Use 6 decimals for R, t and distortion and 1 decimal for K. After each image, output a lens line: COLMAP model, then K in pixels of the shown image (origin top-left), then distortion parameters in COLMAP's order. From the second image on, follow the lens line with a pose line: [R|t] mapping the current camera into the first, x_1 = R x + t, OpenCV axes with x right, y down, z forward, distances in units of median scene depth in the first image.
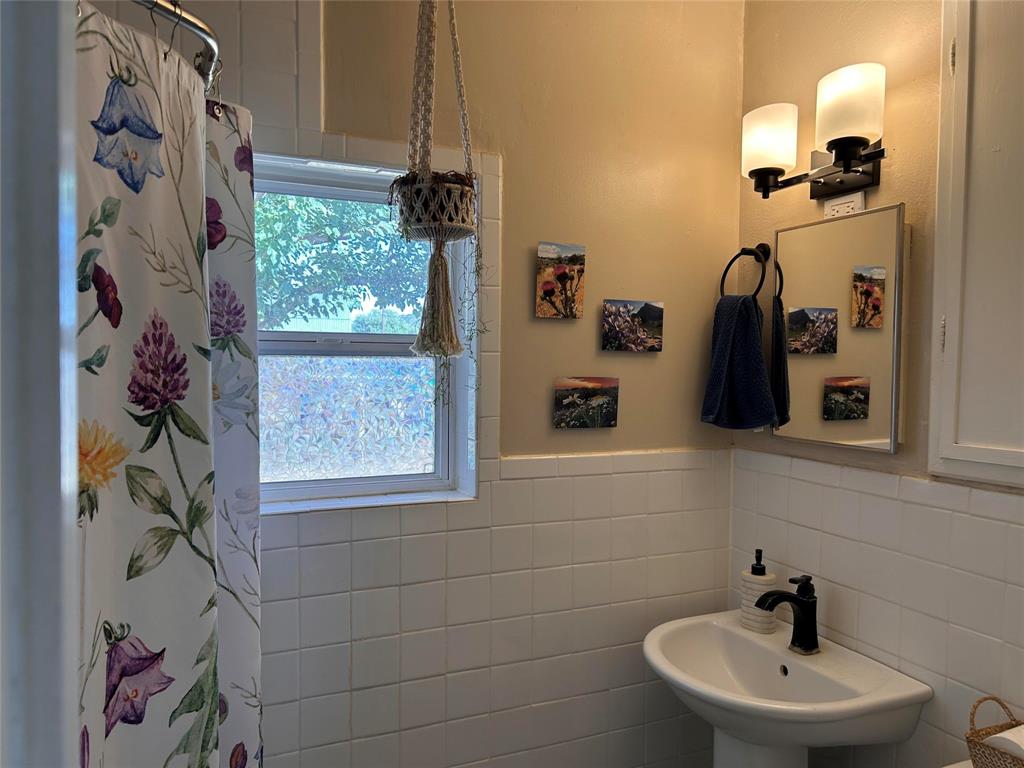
lens RADIAL K [[778.5, 0, 511.1], [0, 778.5, 393.1], [0, 0, 1]] dist [0.076408, -0.082022]
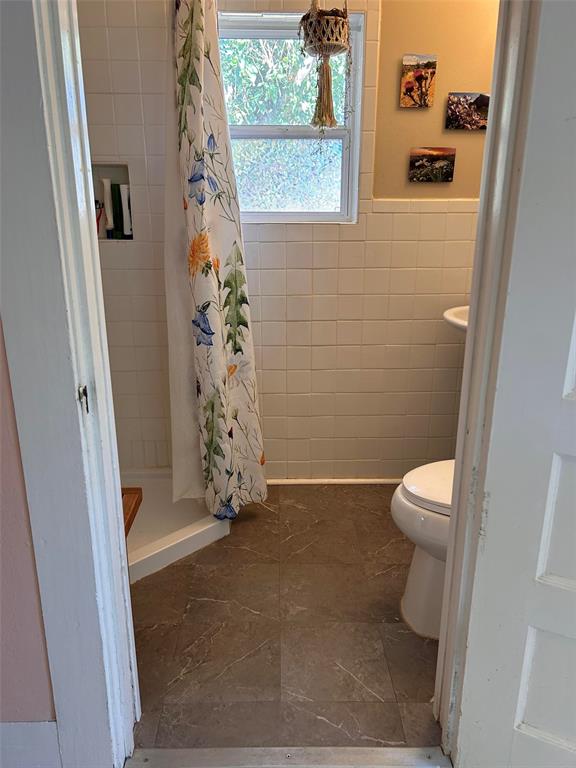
lens RADIAL K [[583.8, 0, 287.9], [0, 583.8, 389.7], [0, 0, 1]] dist [0.076408, -0.082022]
pose [[0.925508, 0.108145, -0.362959, 0.320456], [-0.011619, 0.966021, 0.258202, 0.151564], [0.378549, -0.234751, 0.895317, -0.317822]]
